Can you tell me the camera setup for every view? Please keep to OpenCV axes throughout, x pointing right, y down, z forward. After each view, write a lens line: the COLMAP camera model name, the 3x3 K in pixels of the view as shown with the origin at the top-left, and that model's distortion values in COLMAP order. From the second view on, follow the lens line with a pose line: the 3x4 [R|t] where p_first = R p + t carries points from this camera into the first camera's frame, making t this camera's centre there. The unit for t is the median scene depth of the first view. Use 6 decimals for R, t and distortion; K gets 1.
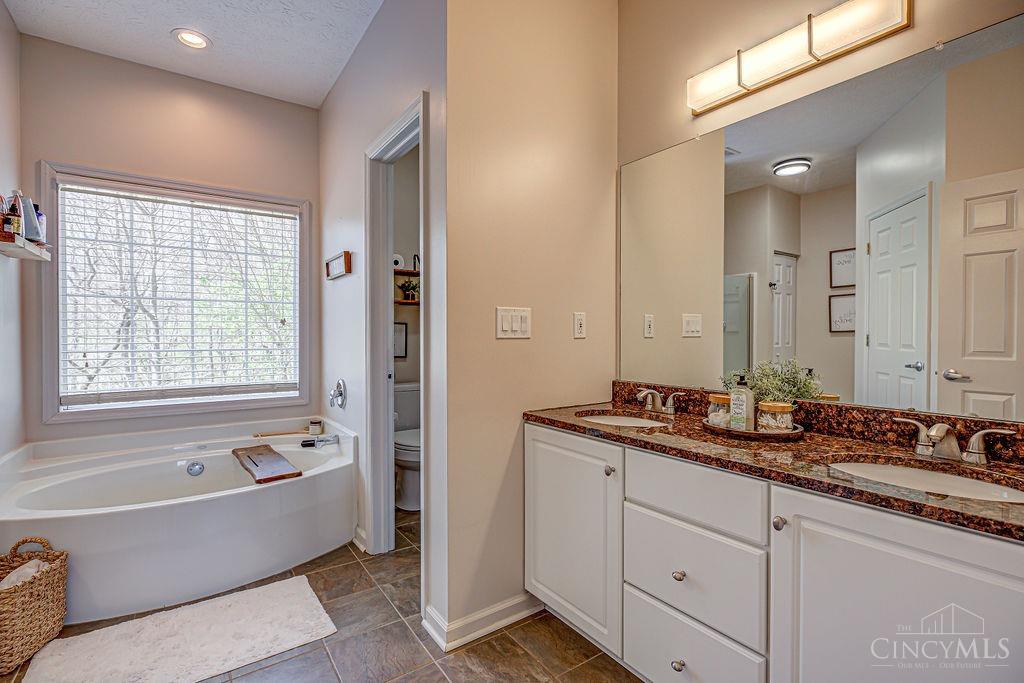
lens RADIAL K [[467.9, 0, 512.0], [0, 467.9, 341.5], [0, 0, 1]] dist [-0.004845, -0.000367]
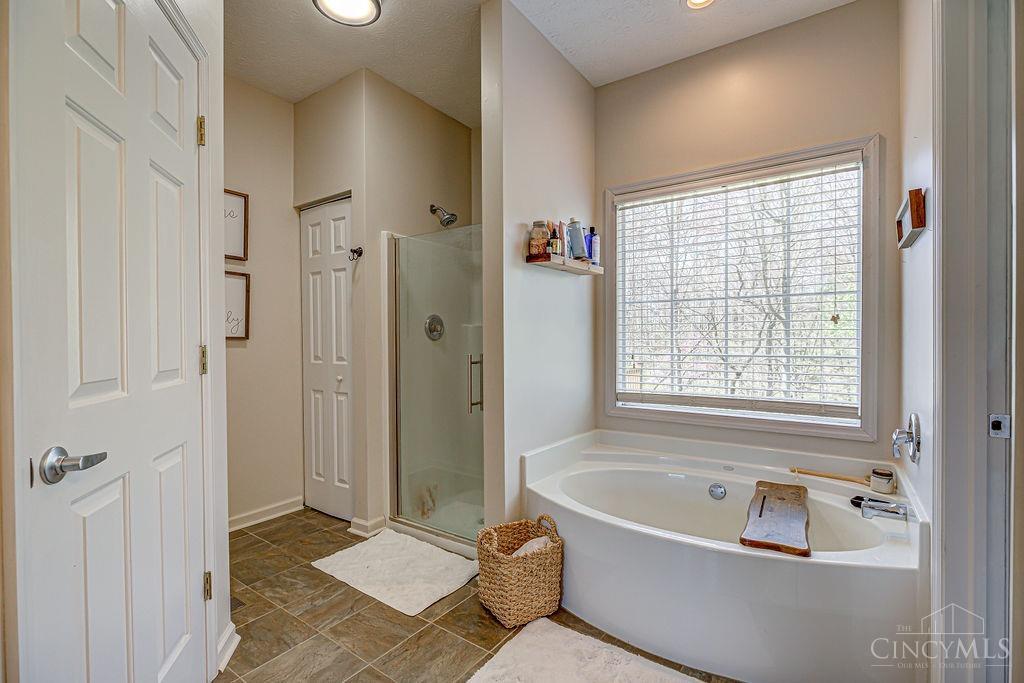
lens RADIAL K [[467.9, 0, 512.0], [0, 467.9, 341.5], [0, 0, 1]] dist [-0.004845, -0.000367]
pose [[0.337473, 0.004681, -0.941323, 0.013886], [-0.008383, 0.999963, 0.001967, -0.006615], [0.941298, 0.007228, 0.337500, 0.368543]]
